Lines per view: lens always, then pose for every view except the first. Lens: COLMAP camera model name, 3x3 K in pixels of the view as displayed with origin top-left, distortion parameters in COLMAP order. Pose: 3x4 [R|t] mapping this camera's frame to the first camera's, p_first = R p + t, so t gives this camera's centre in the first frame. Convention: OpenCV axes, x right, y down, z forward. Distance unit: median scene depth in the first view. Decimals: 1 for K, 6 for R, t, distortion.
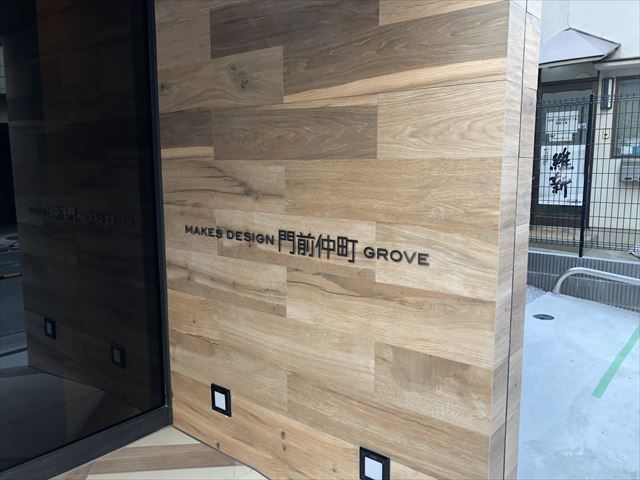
lens RADIAL K [[526.5, 0, 316.1], [0, 526.5, 230.9], [0, 0, 1]] dist [0.040425, -0.036495]
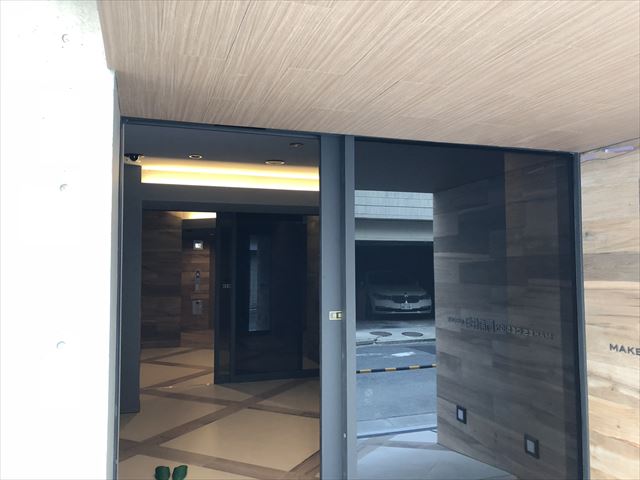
lens RADIAL K [[526.5, 0, 316.9], [0, 526.5, 235.6], [0, 0, 1]] dist [0.040425, -0.036495]
pose [[0.850700, -0.029464, -0.524825, -0.164845], [-0.065012, 0.984865, -0.160669, -0.014782], [0.521616, 0.170801, 0.835909, -0.422252]]
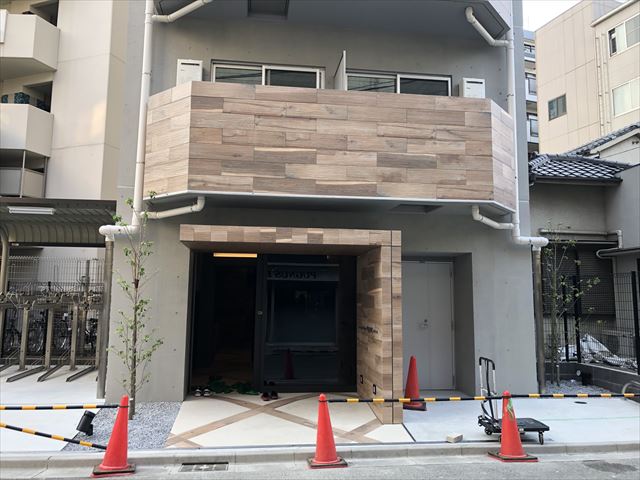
lens RADIAL K [[526.5, 0, 321.9], [0, 526.5, 229.2], [0, 0, 1]] dist [0.040425, -0.036495]
pose [[0.736049, -0.077291, -0.672501, 1.880547], [-0.100933, 0.969824, -0.221933, 0.158780], [0.669361, 0.231231, 0.706037, -1.681252]]
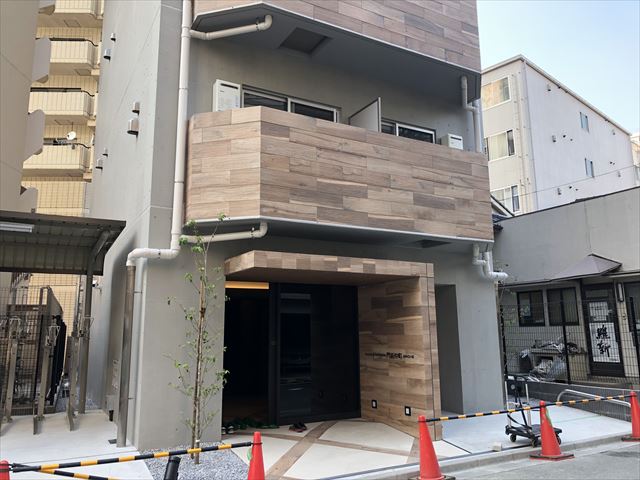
lens RADIAL K [[526.5, 0, 321.7], [0, 526.5, 226.6], [0, 0, 1]] dist [0.040425, -0.036495]
pose [[0.939135, -0.074528, -0.335367, 0.730569], [-0.037293, 0.948302, -0.315171, 0.308748], [0.341519, 0.308495, 0.887804, -2.508770]]
